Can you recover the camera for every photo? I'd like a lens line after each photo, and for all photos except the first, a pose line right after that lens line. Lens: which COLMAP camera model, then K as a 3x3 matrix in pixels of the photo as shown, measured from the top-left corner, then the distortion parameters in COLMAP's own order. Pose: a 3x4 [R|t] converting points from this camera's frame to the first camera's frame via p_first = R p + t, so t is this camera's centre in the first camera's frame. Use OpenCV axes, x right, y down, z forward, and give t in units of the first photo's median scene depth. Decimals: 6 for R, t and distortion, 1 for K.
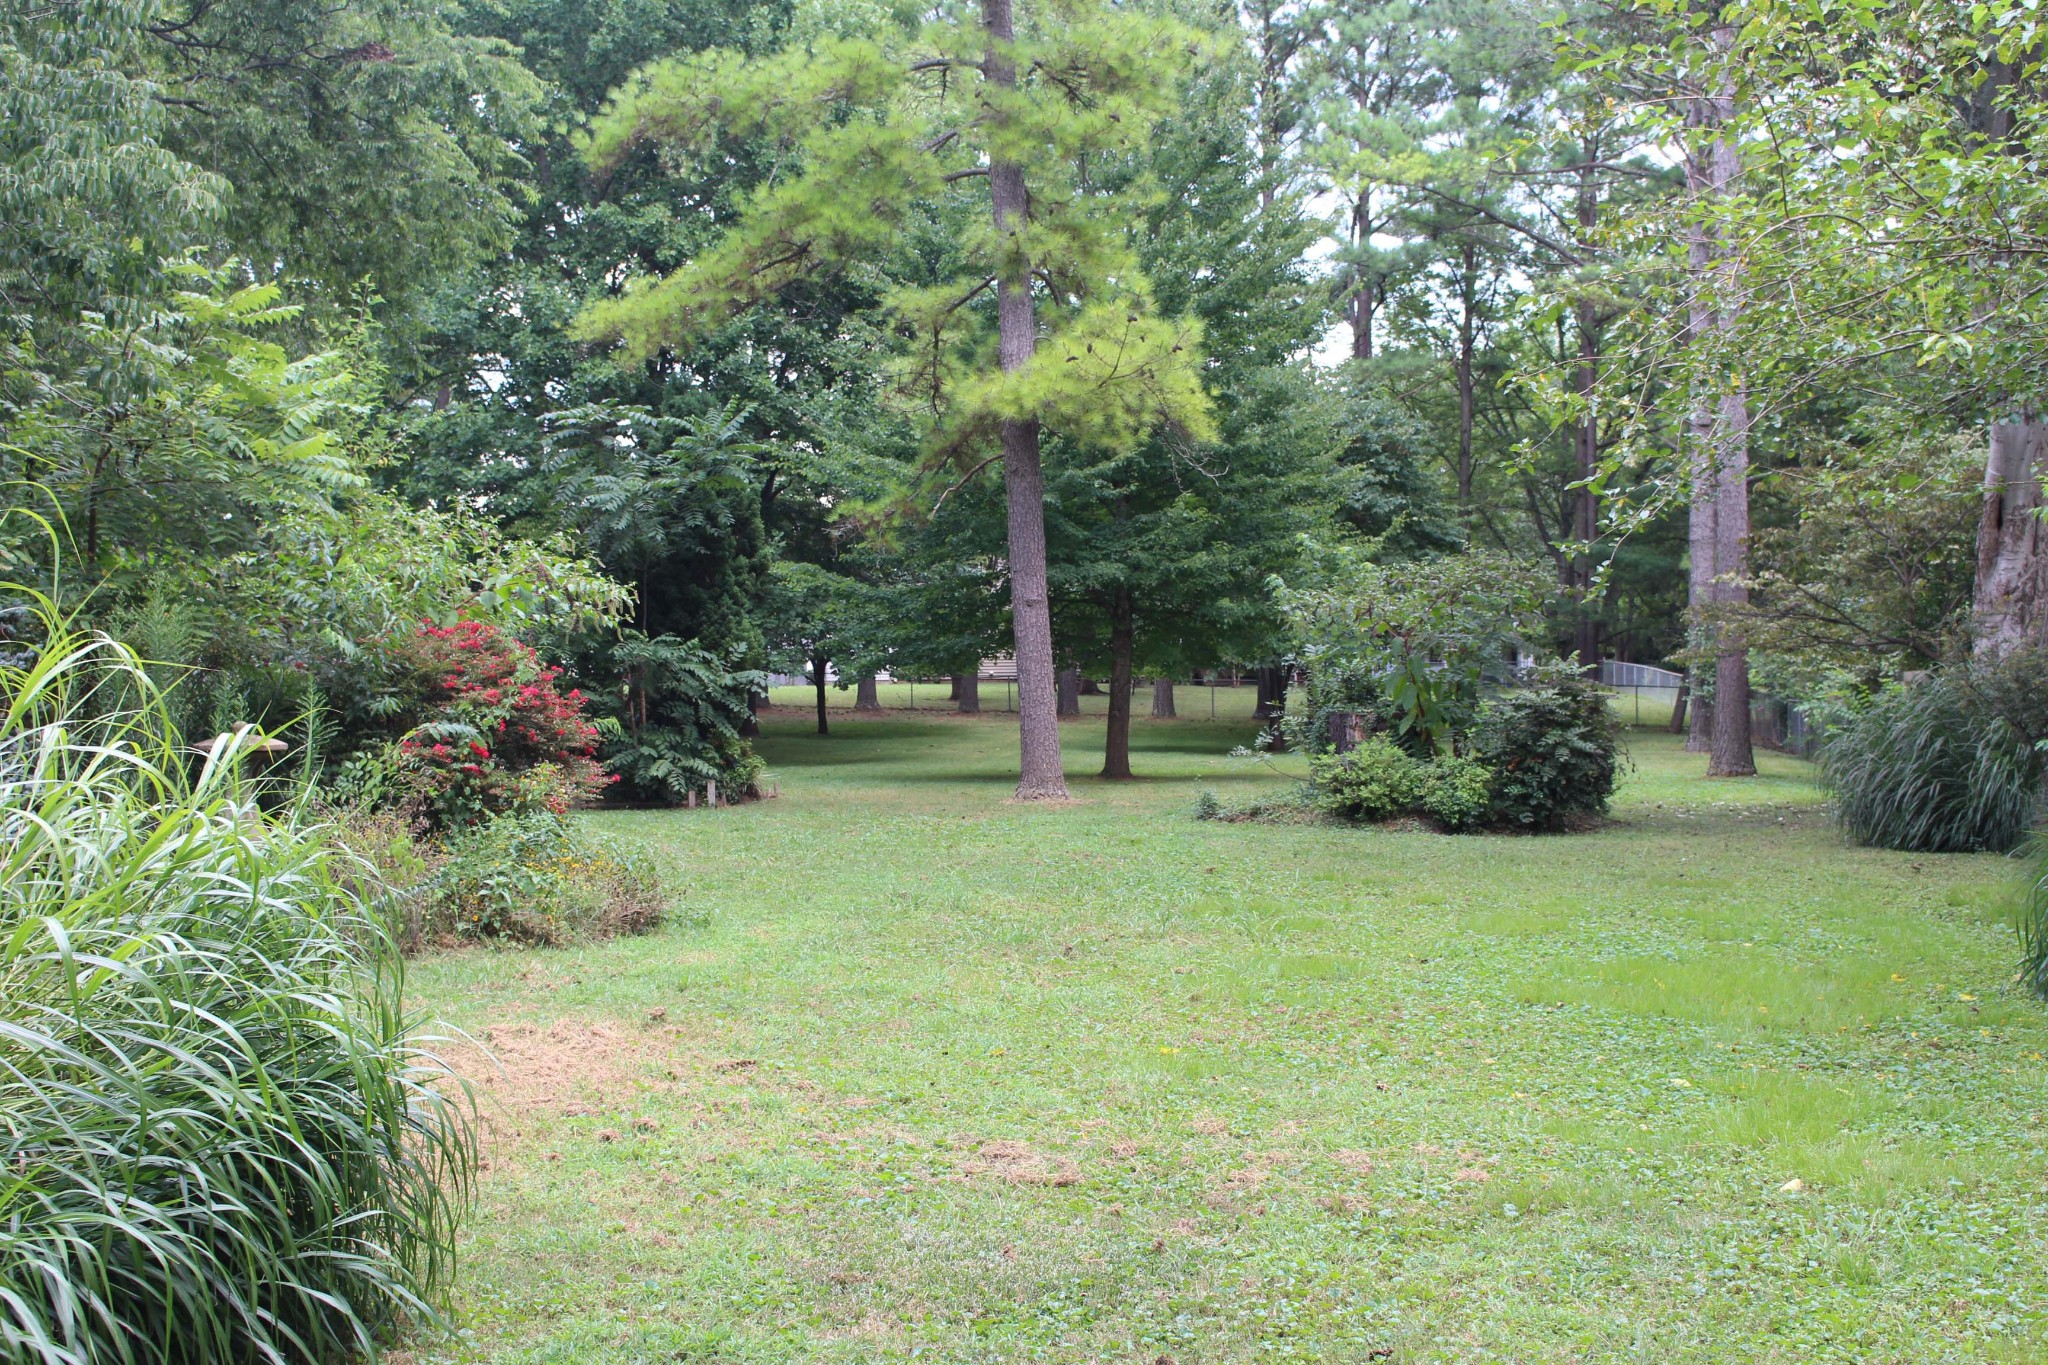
lens RADIAL K [[2735.7, 0, 1018.2], [0, 2735.7, 711.6], [0, 0, 1]] dist [-0.161331, 0.391069]
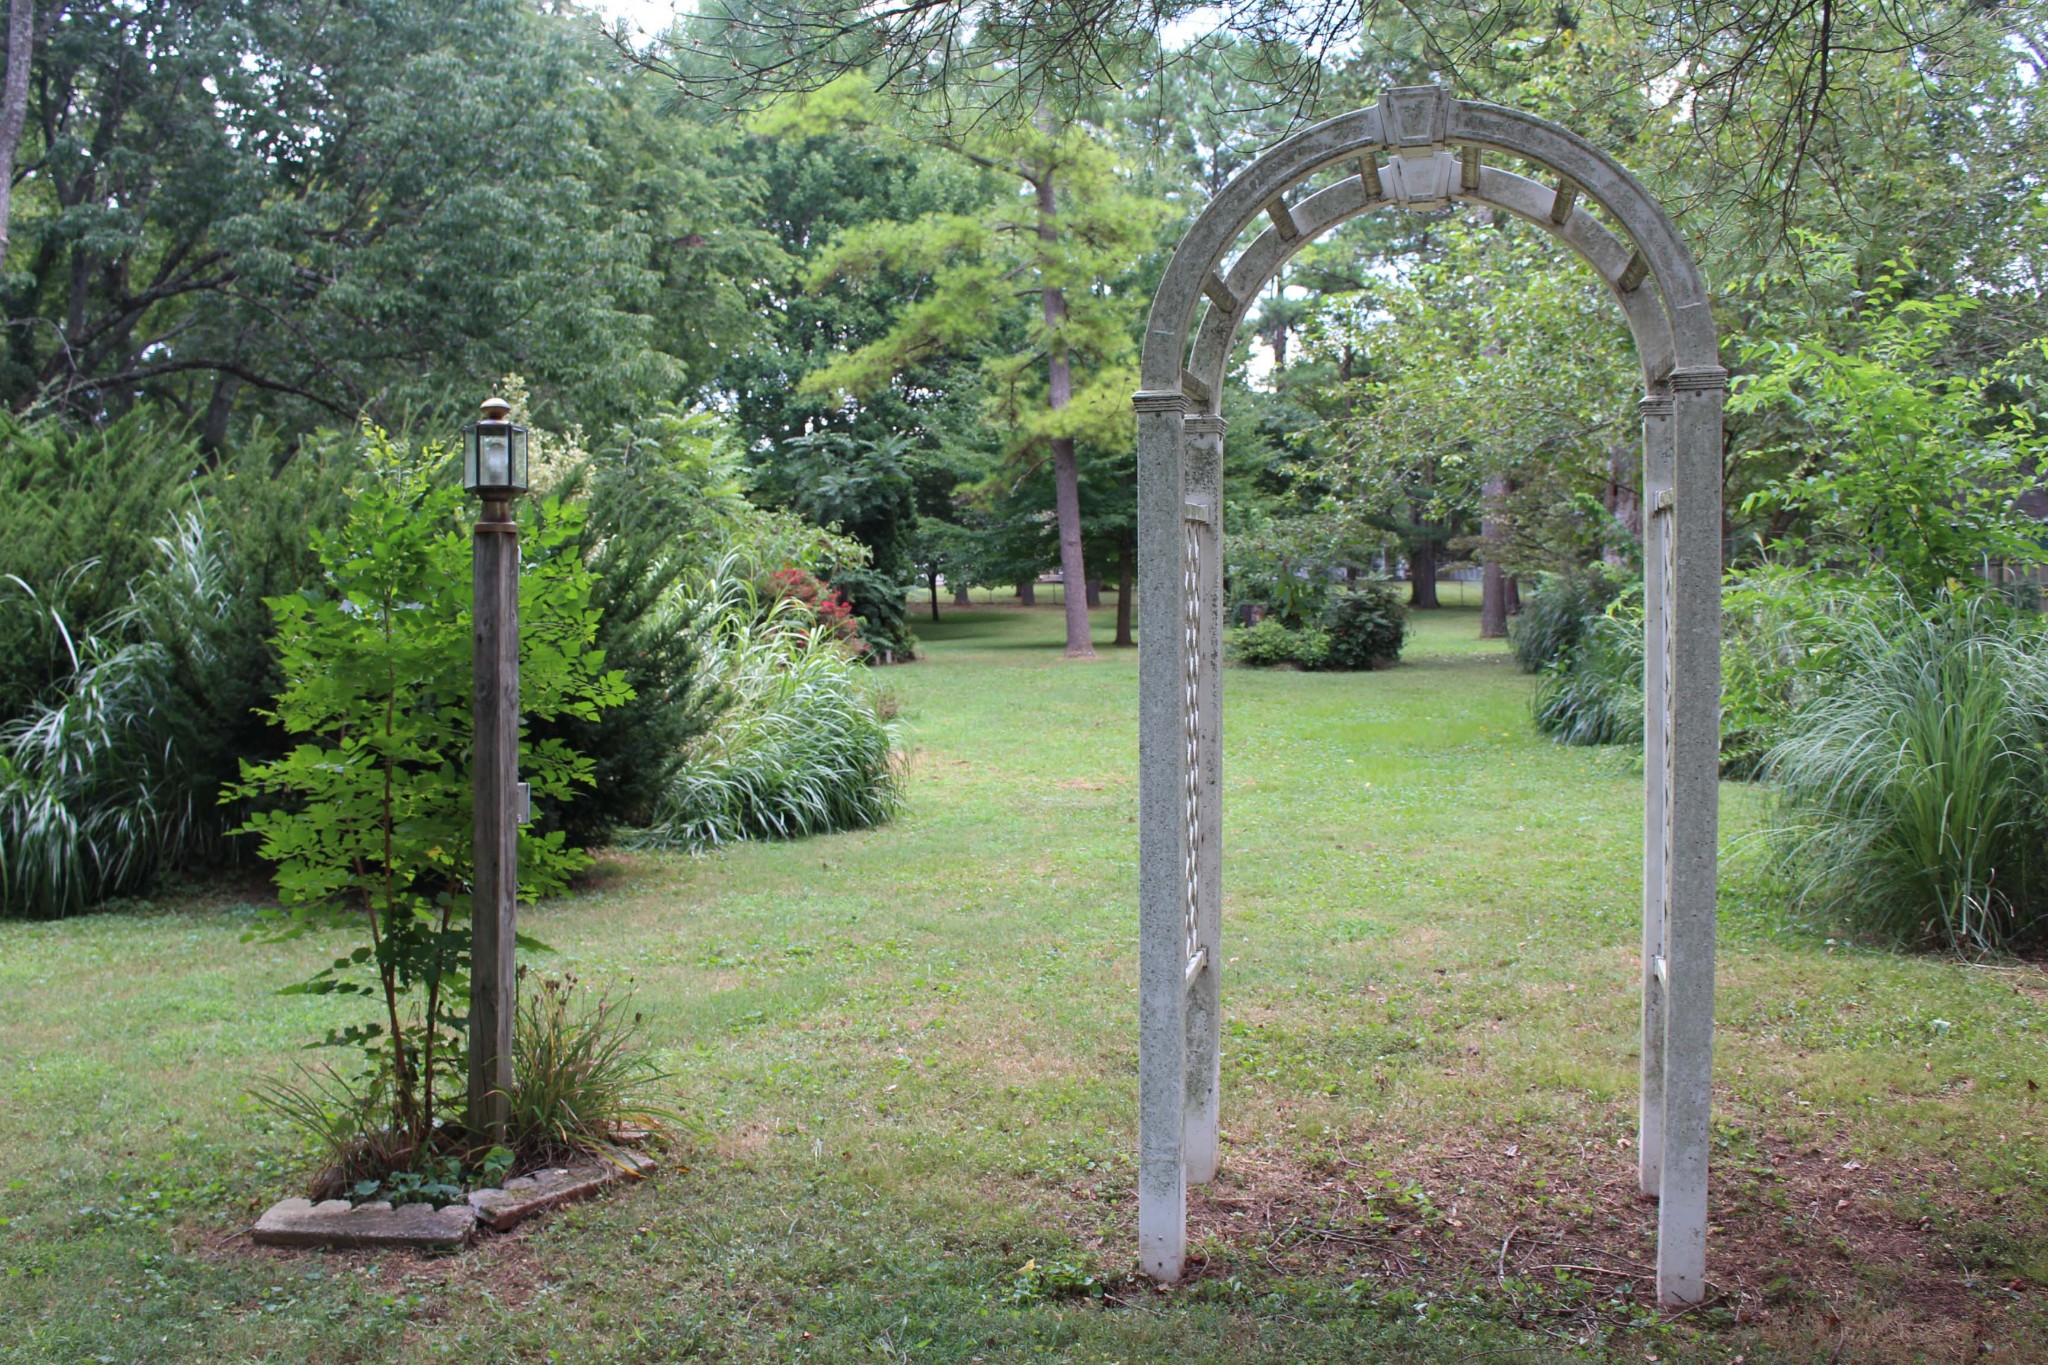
lens RADIAL K [[2735.7, 0, 1018.2], [0, 2735.7, 711.6], [0, 0, 1]] dist [-0.161331, 0.391069]
pose [[0.999801, -0.017881, -0.008851, -0.015571], [0.018256, 0.998851, 0.044301, -0.010902], [0.008049, -0.044454, 0.998979, -0.724594]]
